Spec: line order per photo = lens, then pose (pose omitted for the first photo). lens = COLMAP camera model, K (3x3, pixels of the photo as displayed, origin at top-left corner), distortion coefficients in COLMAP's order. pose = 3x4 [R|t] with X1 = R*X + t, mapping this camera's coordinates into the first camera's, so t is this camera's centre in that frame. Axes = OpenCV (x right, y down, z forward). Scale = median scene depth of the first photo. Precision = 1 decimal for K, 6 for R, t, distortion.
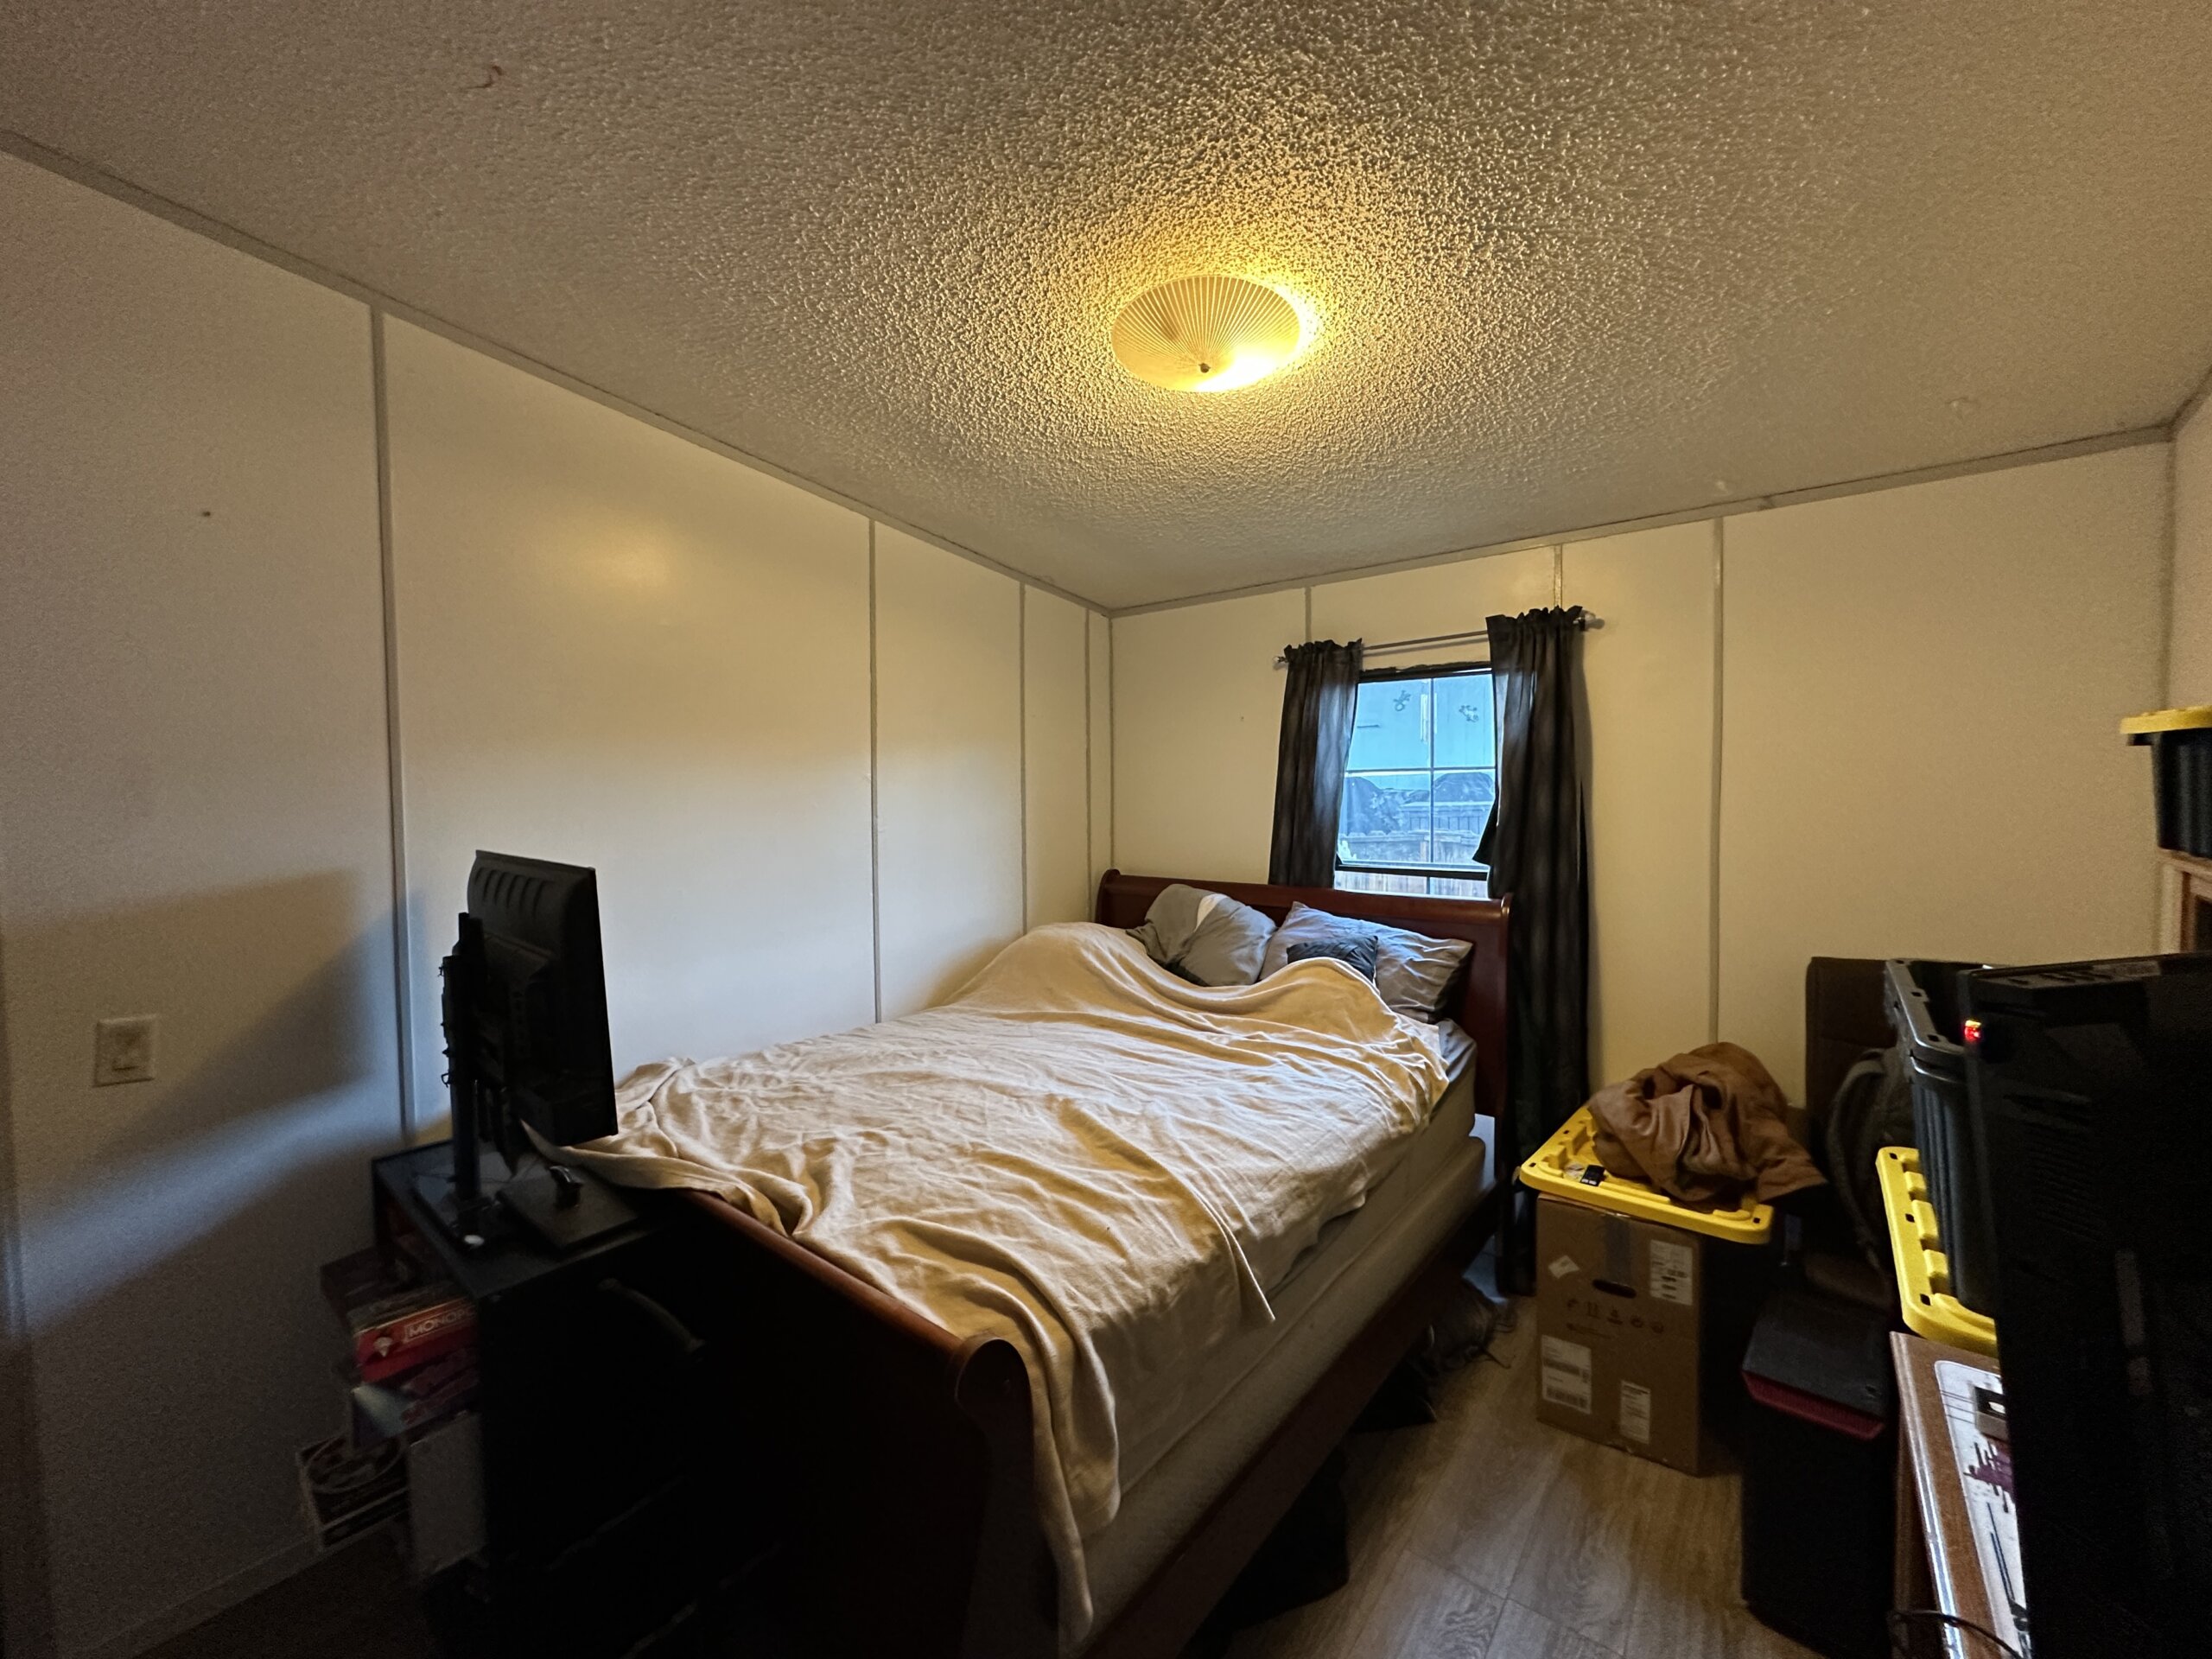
lens RADIAL K [[883.6, 0, 1105.1], [0, 883.6, 844.9], [0, 0, 1]] dist [-0.002735, 0.000546]
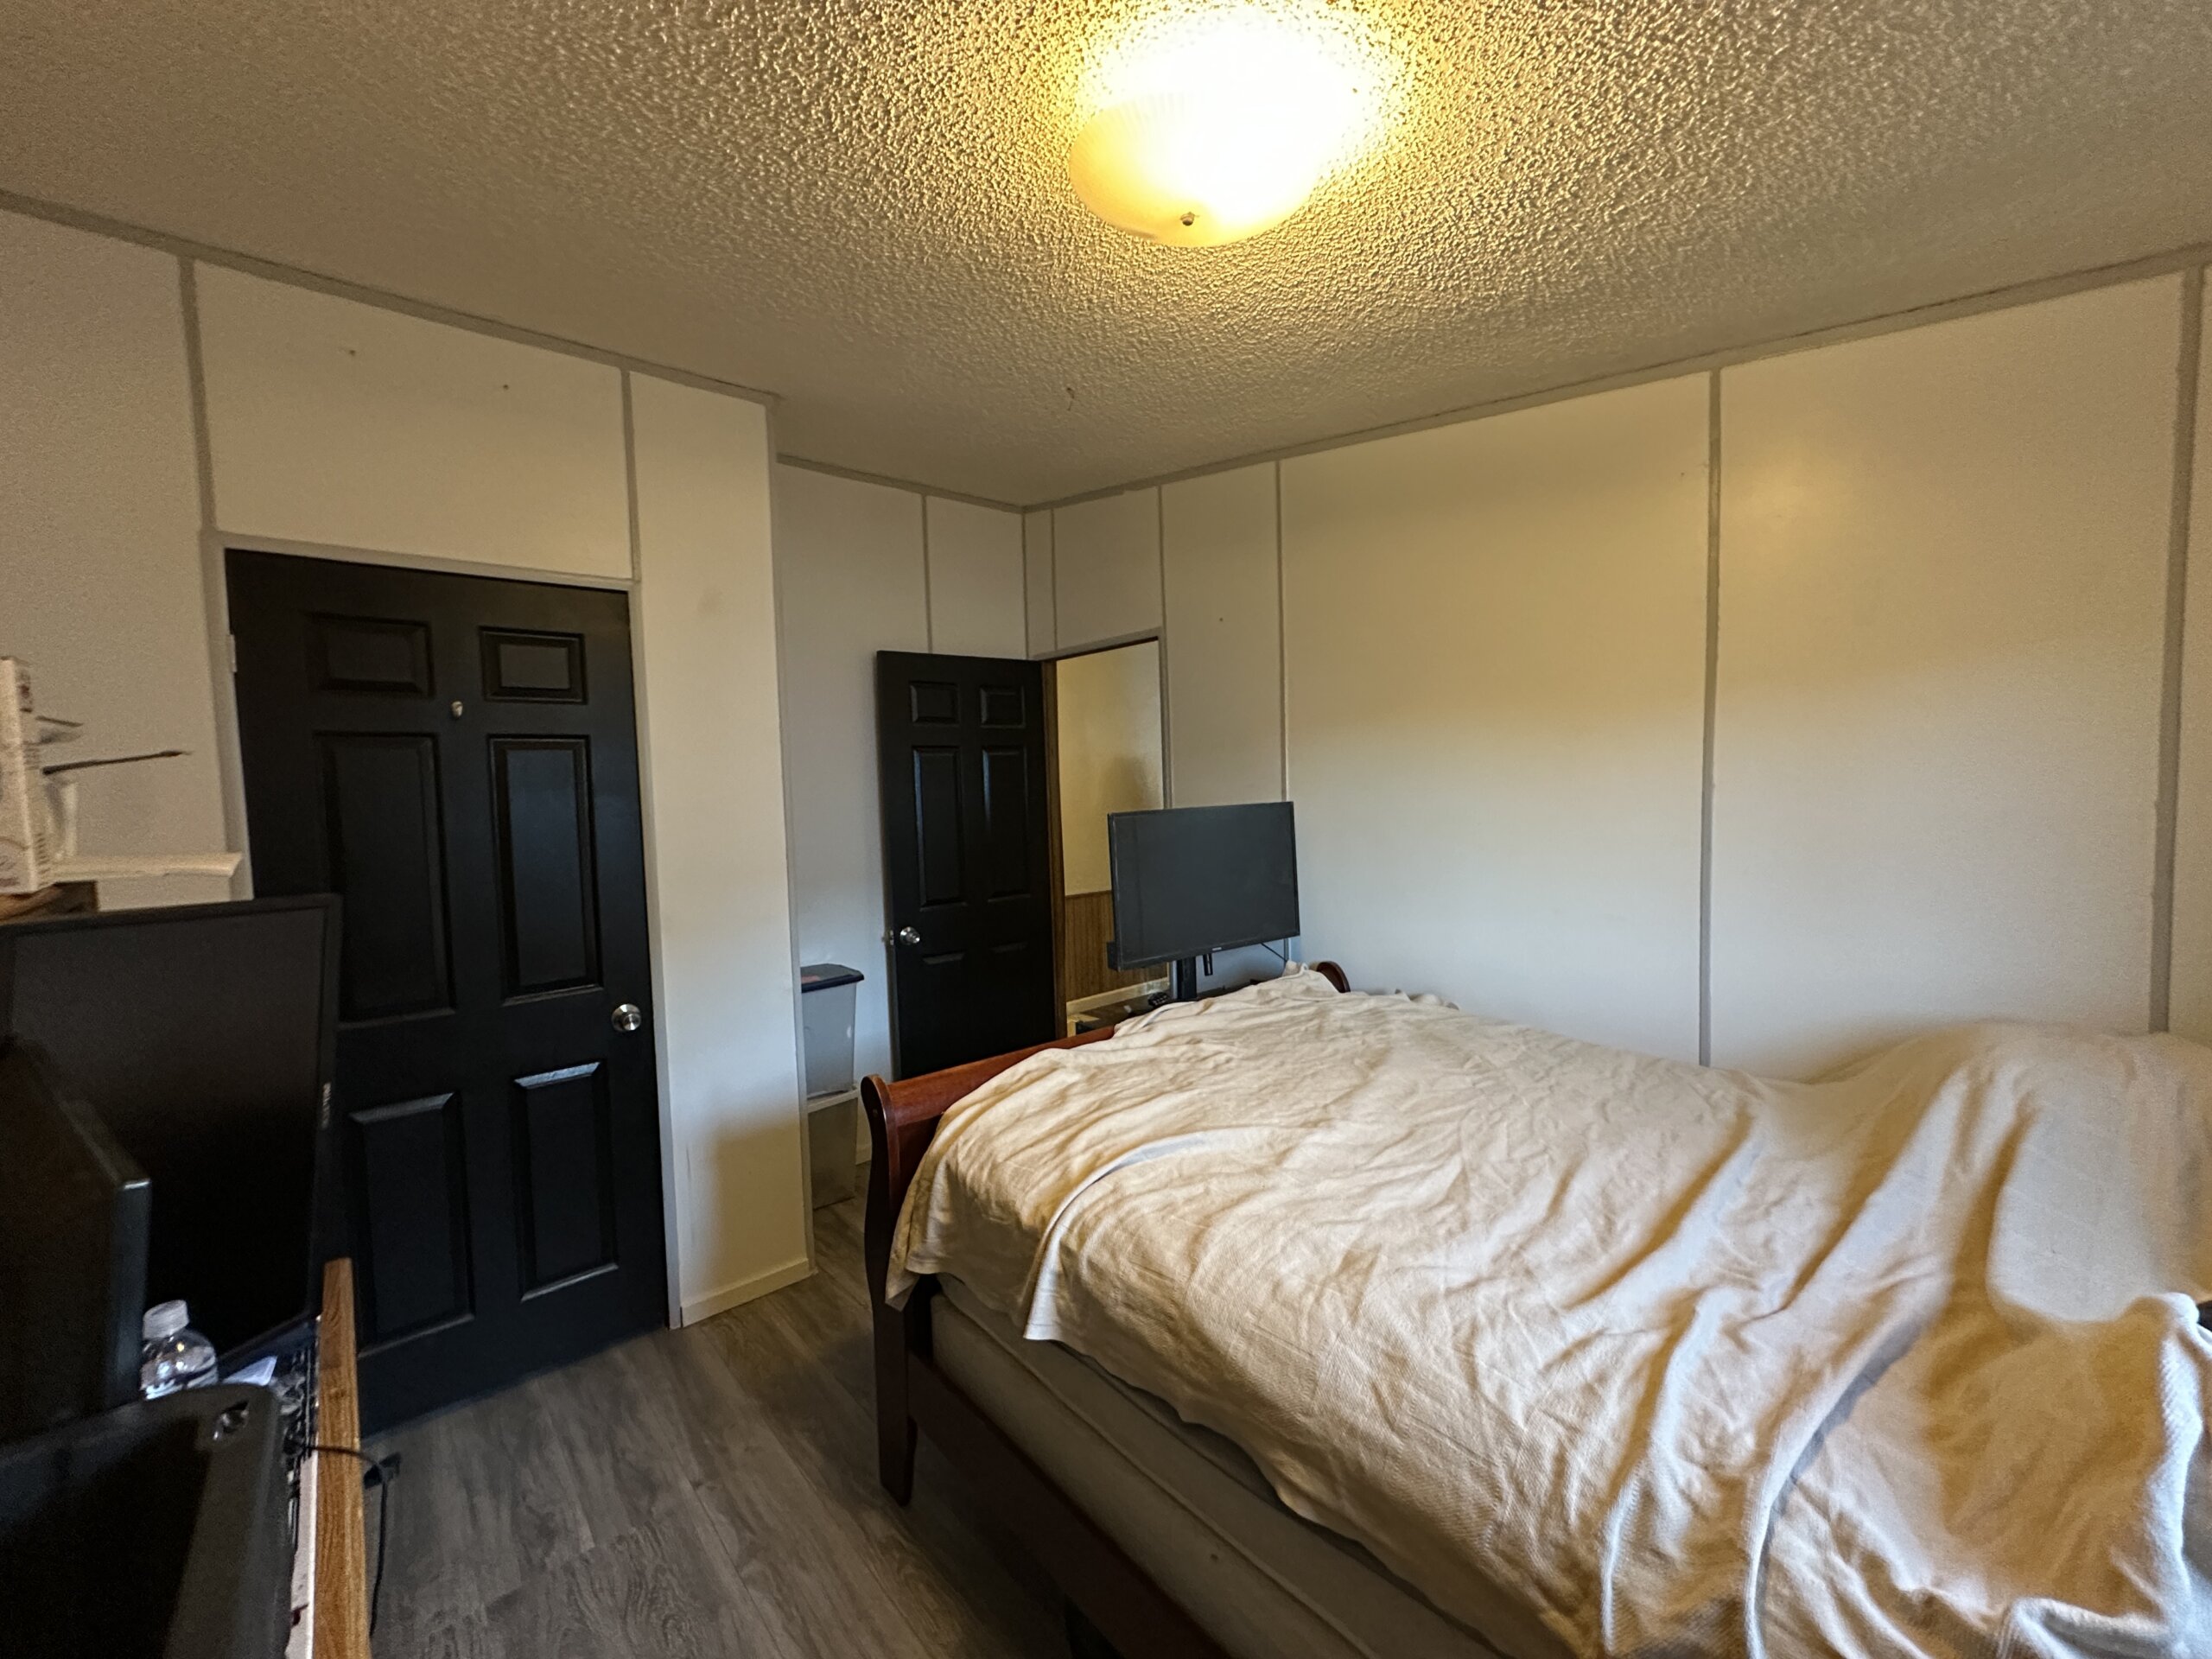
lens RADIAL K [[883.6, 0, 1108.6], [0, 883.6, 845.6], [0, 0, 1]] dist [-0.002735, 0.000546]
pose [[-0.185836, 0.091513, -0.978310, 1.122714], [-0.029881, 0.994667, 0.098719, -0.082714], [0.982126, 0.047579, -0.182111, 1.325619]]
